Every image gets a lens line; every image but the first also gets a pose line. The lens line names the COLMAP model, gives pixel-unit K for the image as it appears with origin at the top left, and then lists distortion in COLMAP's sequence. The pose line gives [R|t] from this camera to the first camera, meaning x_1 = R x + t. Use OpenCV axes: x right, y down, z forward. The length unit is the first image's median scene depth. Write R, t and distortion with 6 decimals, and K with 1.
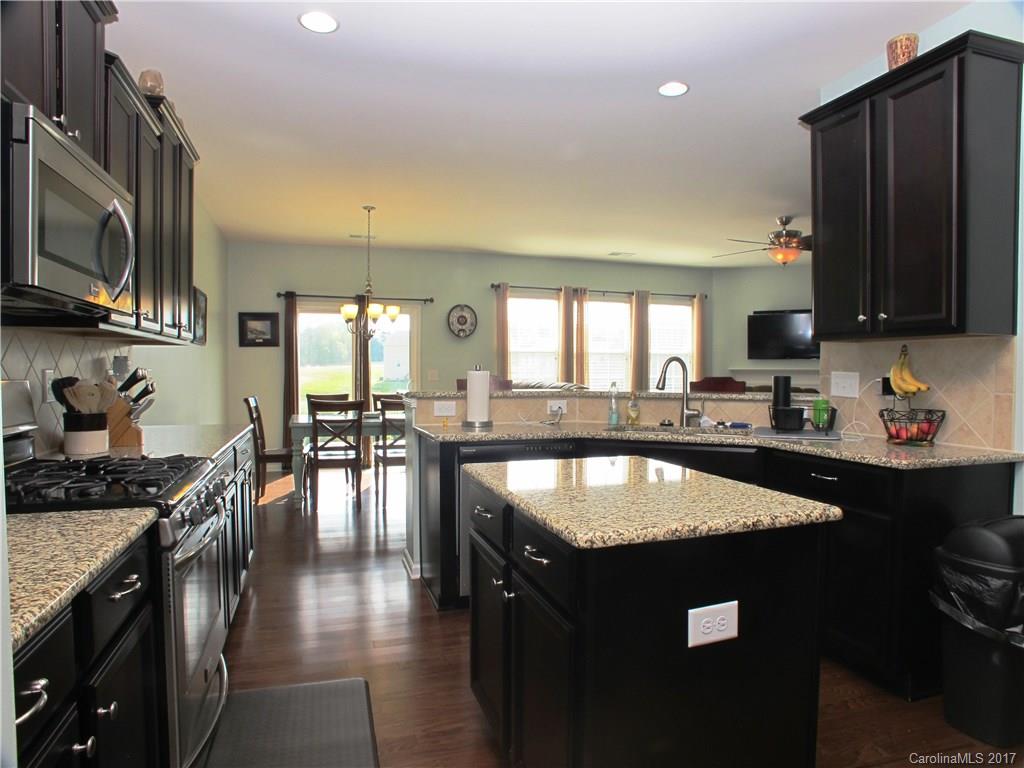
lens RADIAL K [[610.2, 0, 514.9], [0, 610.2, 375.5], [0, 0, 1]] dist [-0.116866, 0.060034]
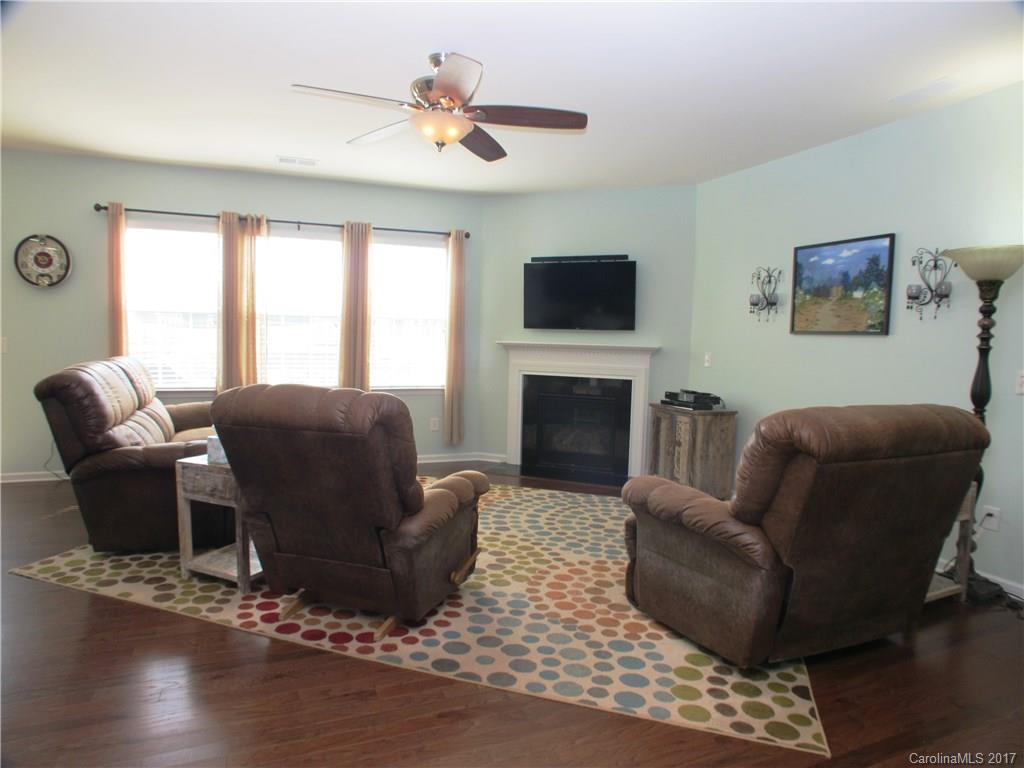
lens RADIAL K [[610.2, 0, 514.9], [0, 610.2, 375.5], [0, 0, 1]] dist [-0.116866, 0.060034]
pose [[0.996710, 0.017481, 0.079142, 0.362170], [-0.021658, 0.998400, 0.052229, -0.011786], [-0.078103, -0.053771, 0.995494, 0.350593]]
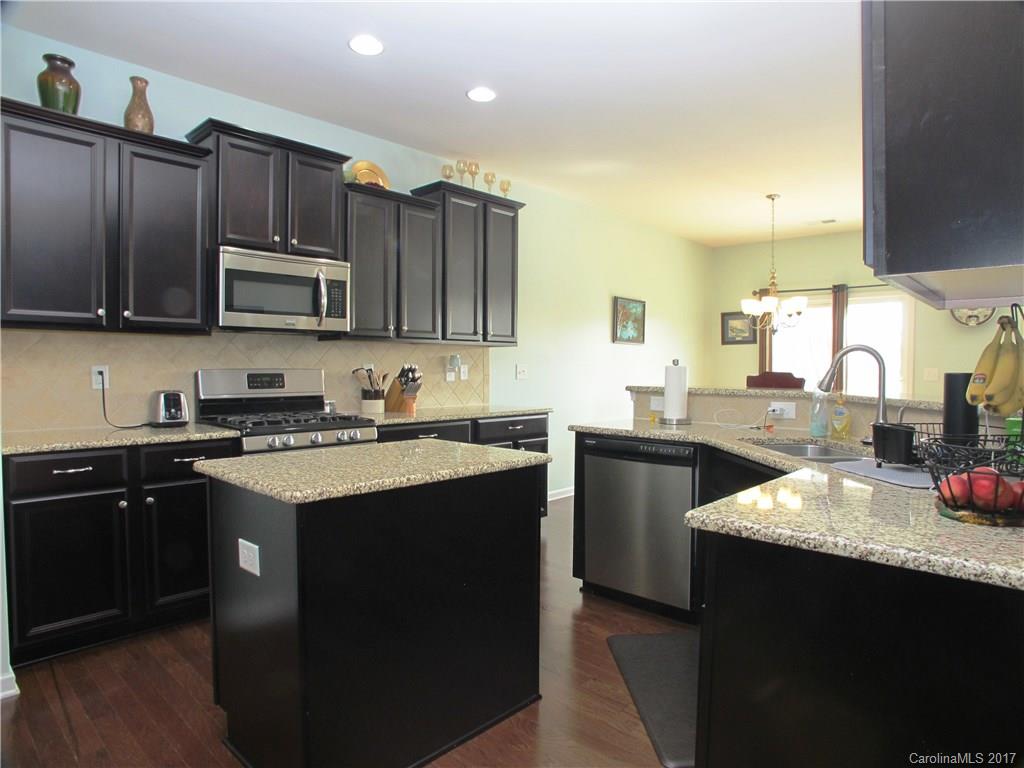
lens RADIAL K [[610.2, 0, 514.9], [0, 610.2, 375.5], [0, 0, 1]] dist [-0.116866, 0.060034]
pose [[0.483030, 0.015879, -0.875460, 0.277762], [-0.013390, 0.999853, 0.010747, 0.000160], [0.875502, 0.006531, 0.483171, 0.138780]]
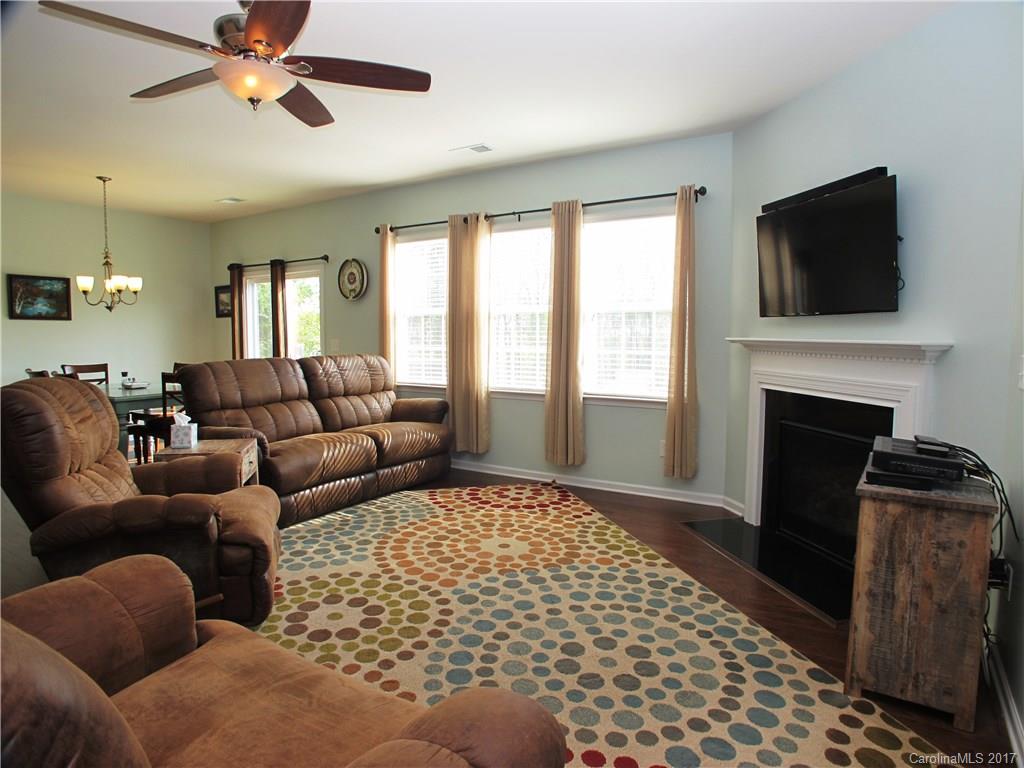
lens RADIAL K [[610.2, 0, 514.9], [0, 610.2, 375.5], [0, 0, 1]] dist [-0.116866, 0.060034]
pose [[0.643044, 0.052493, -0.764028, 0.679652], [-0.007253, 0.998021, 0.062466, -0.012760], [0.765795, -0.034627, 0.642152, 0.645501]]
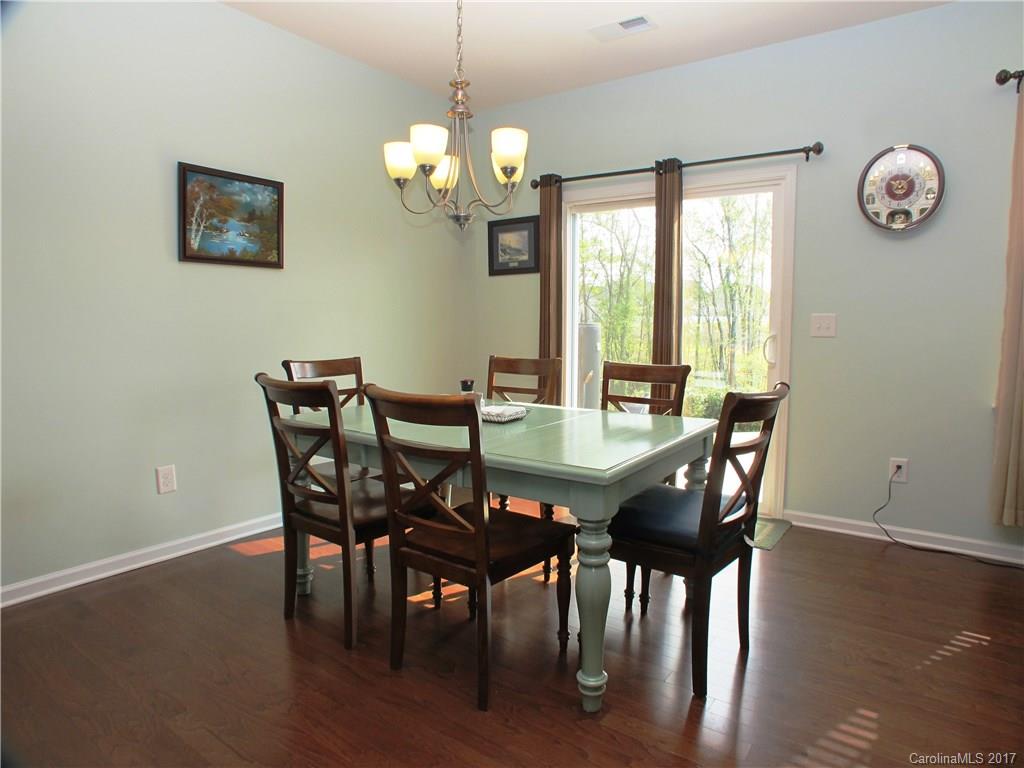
lens RADIAL K [[610.2, 0, 514.9], [0, 610.2, 375.5], [0, 0, 1]] dist [-0.116866, 0.060034]
pose [[0.588406, 0.078098, -0.804785, 0.078374], [-0.015681, 0.996239, 0.085212, 0.001886], [0.808414, -0.037519, 0.587418, 0.576864]]
